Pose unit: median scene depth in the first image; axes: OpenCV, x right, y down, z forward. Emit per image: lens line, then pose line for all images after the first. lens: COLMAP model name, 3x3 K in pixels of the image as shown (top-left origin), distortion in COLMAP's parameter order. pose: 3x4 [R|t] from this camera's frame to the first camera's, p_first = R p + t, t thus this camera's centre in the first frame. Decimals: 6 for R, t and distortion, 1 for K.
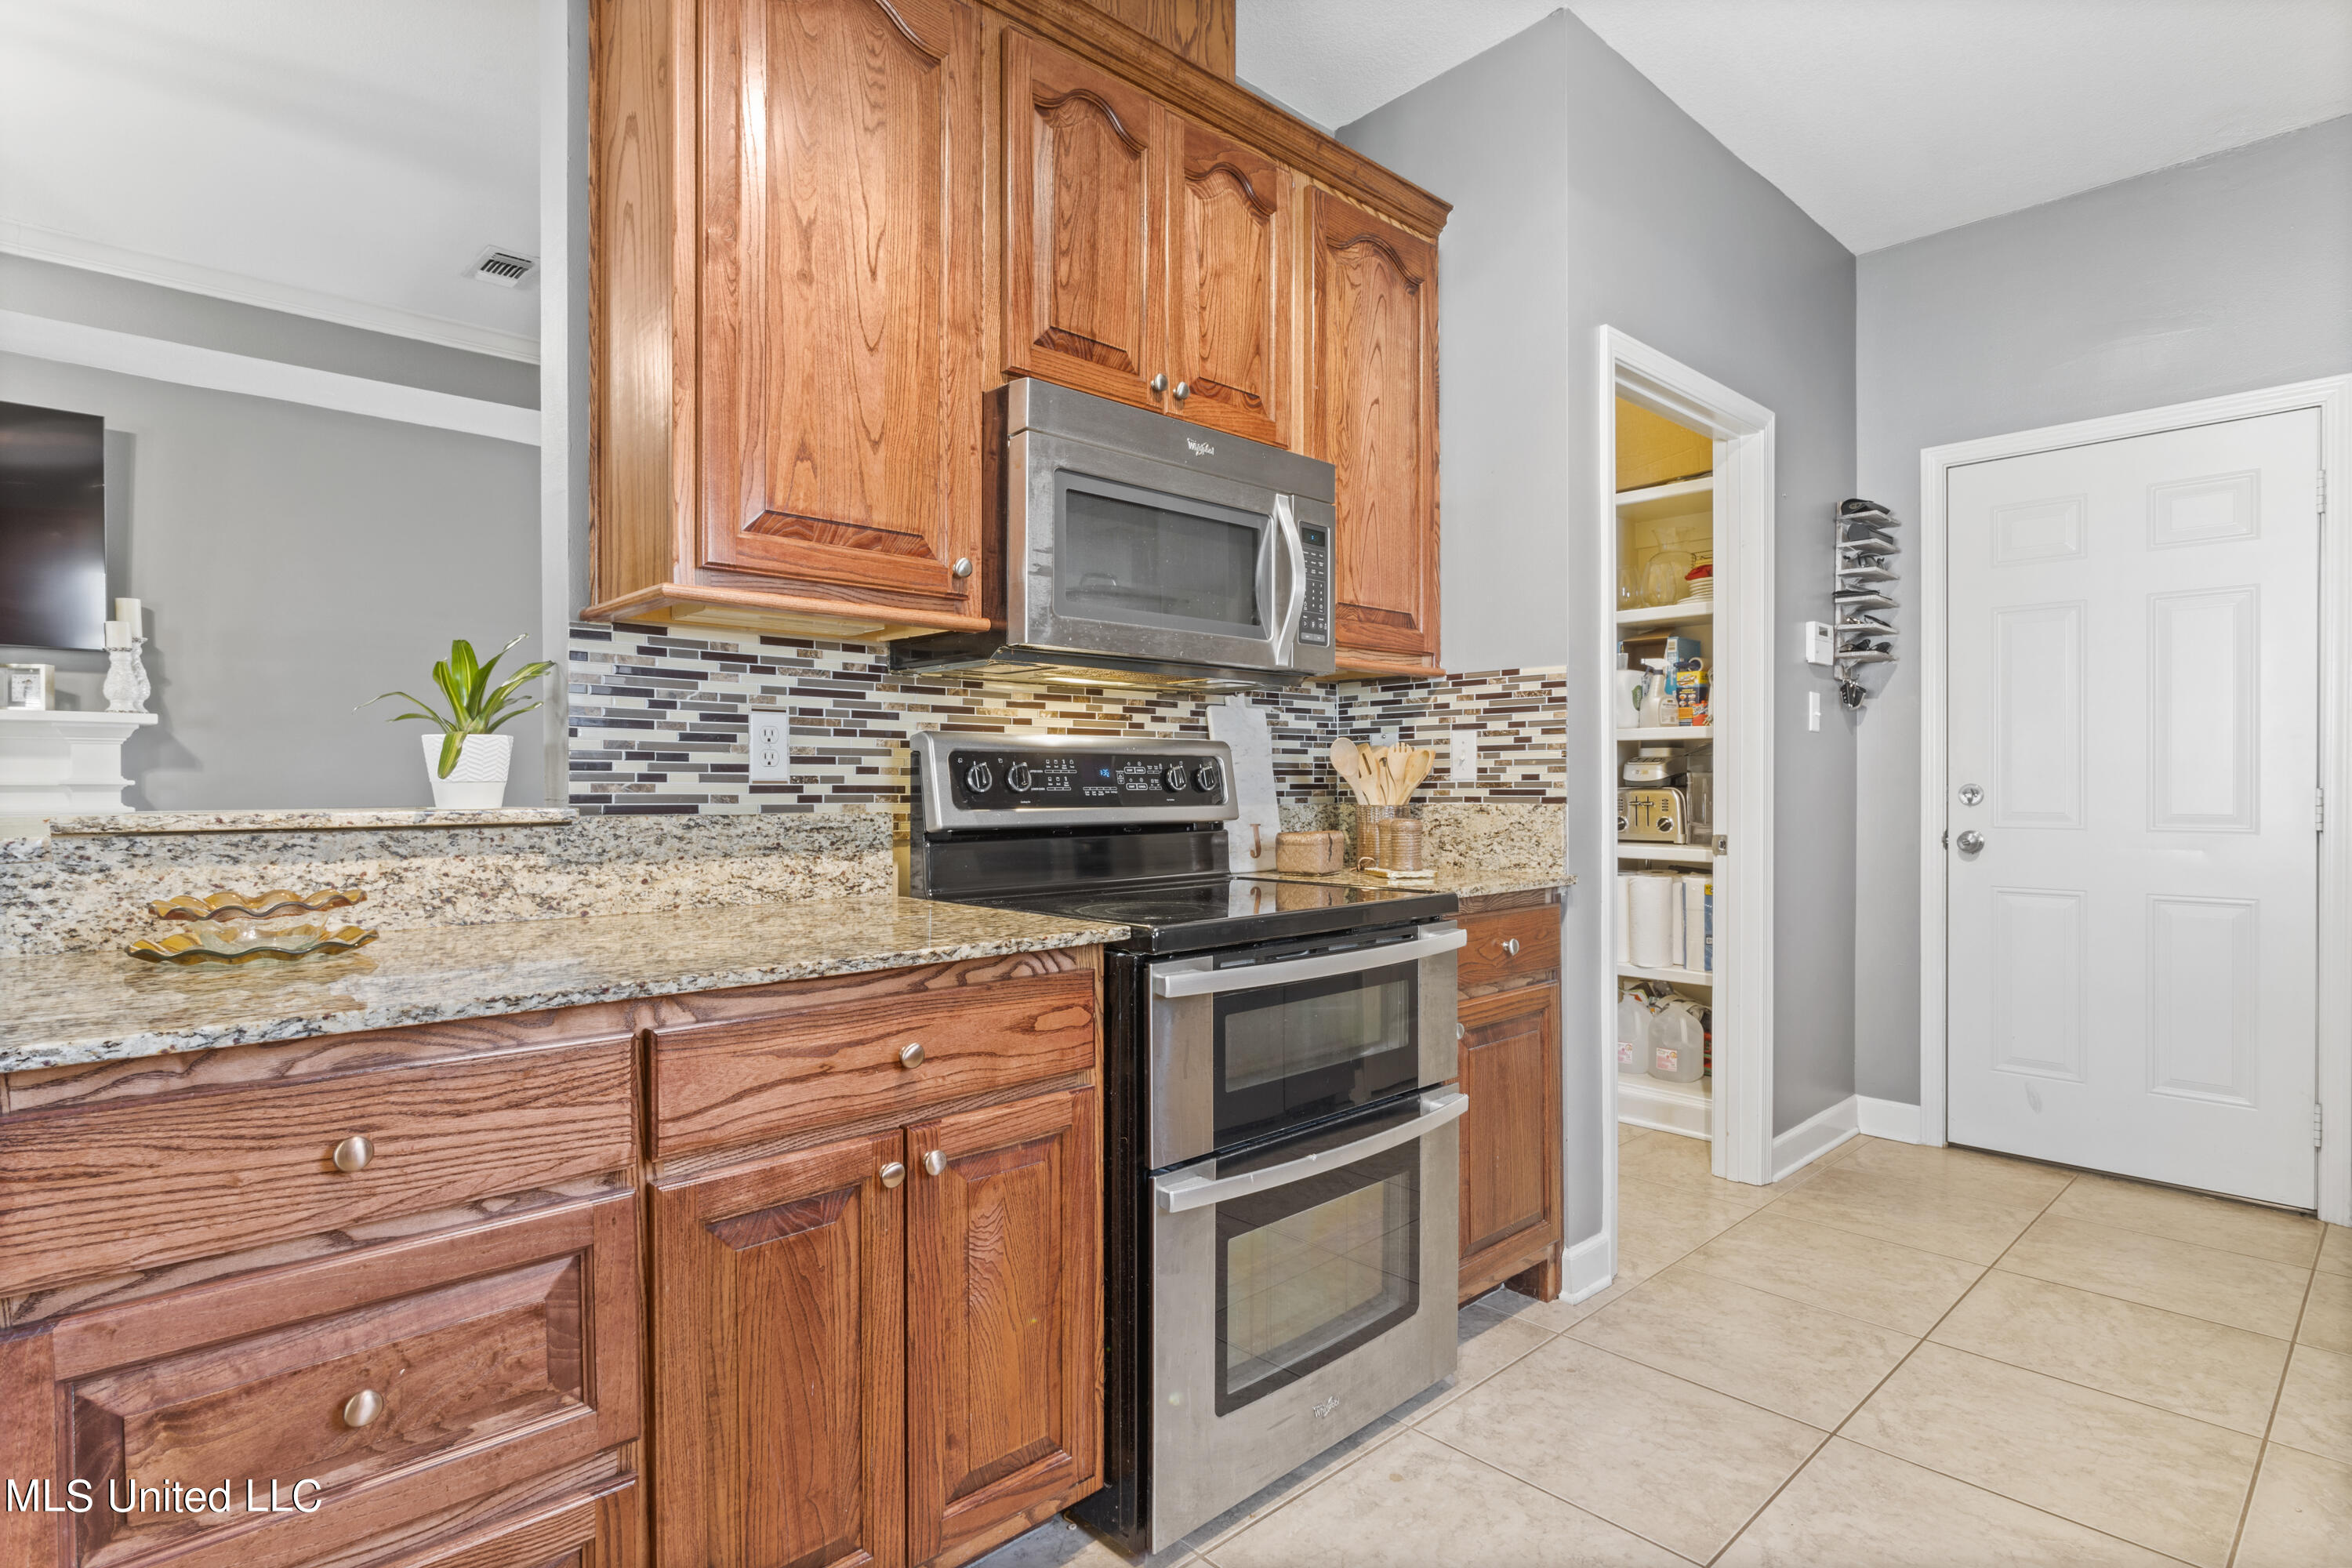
lens RADIAL K [[1208.6, 0, 1172.3], [0, 1208.6, 793.7], [0, 0, 1]] dist [-0.000845, -0.000128]
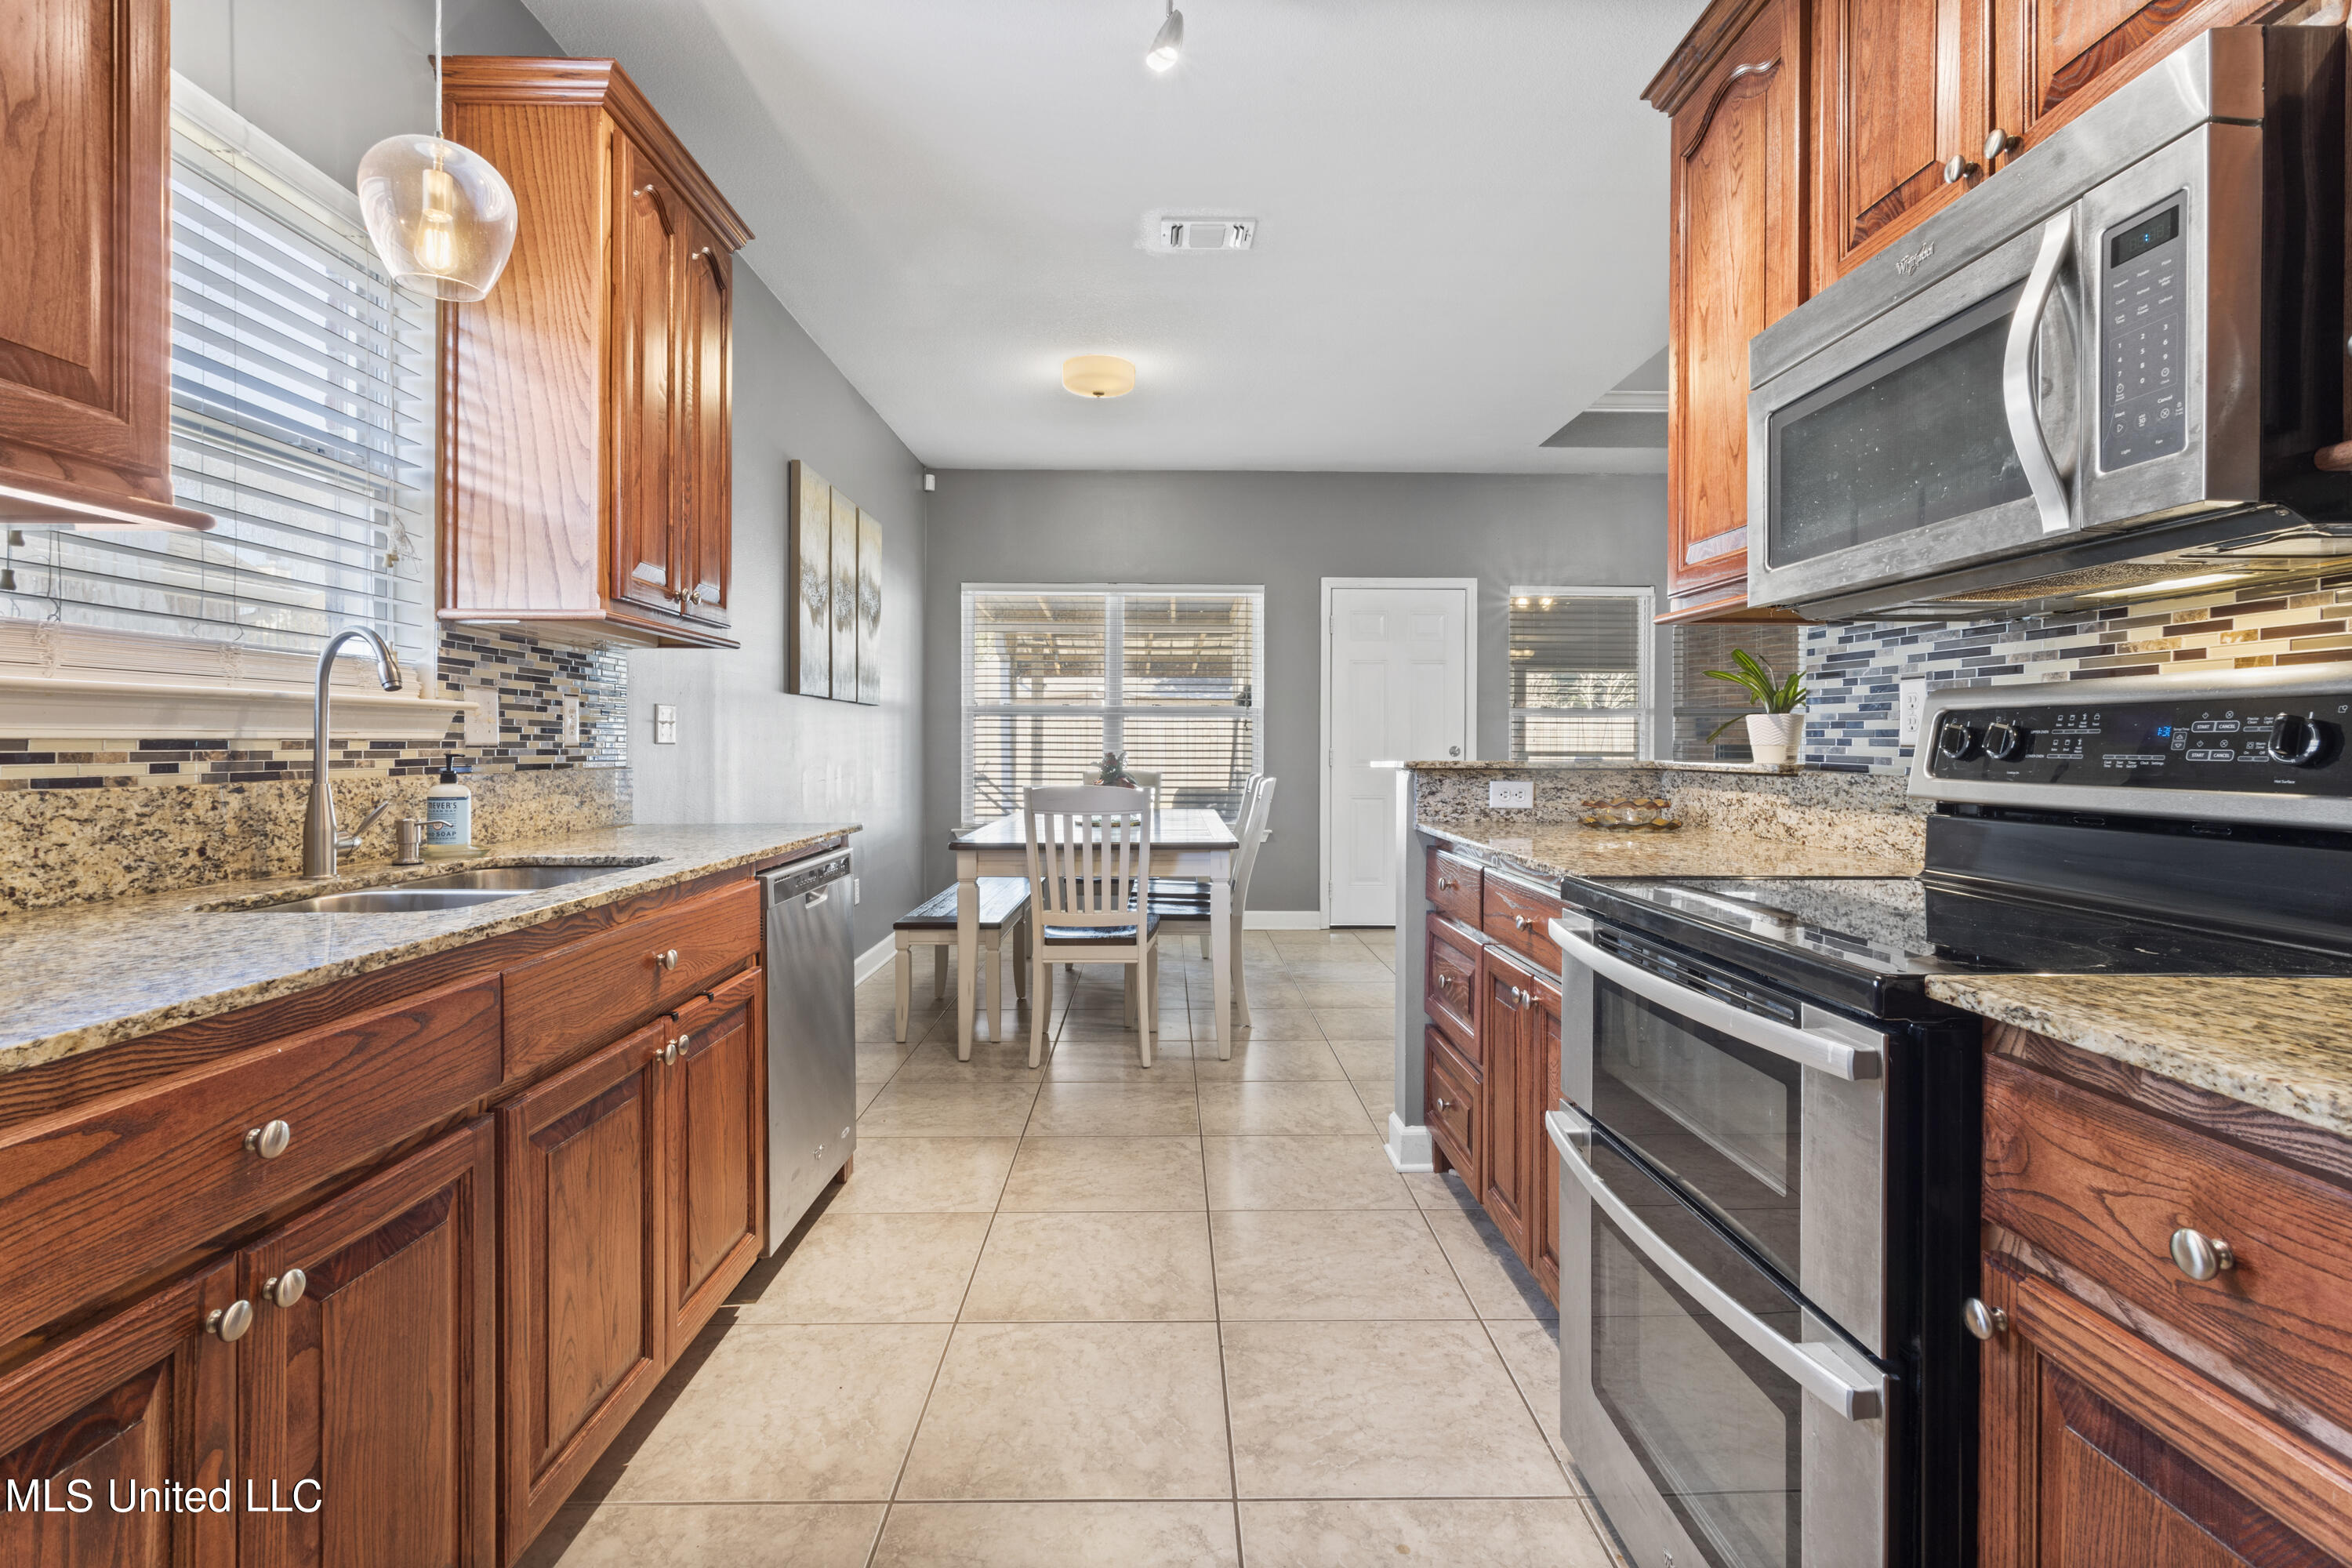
lens RADIAL K [[1134.1, 0, 1186.0], [0, 1134.1, 742.7], [0, 0, 1]] dist [0.001736, 0.000074]
pose [[-0.669262, -0.001641, -0.743024, 0.793369], [-0.009052, 0.999941, 0.005944, -0.012172], [0.742971, 0.010704, -0.669238, 1.148008]]
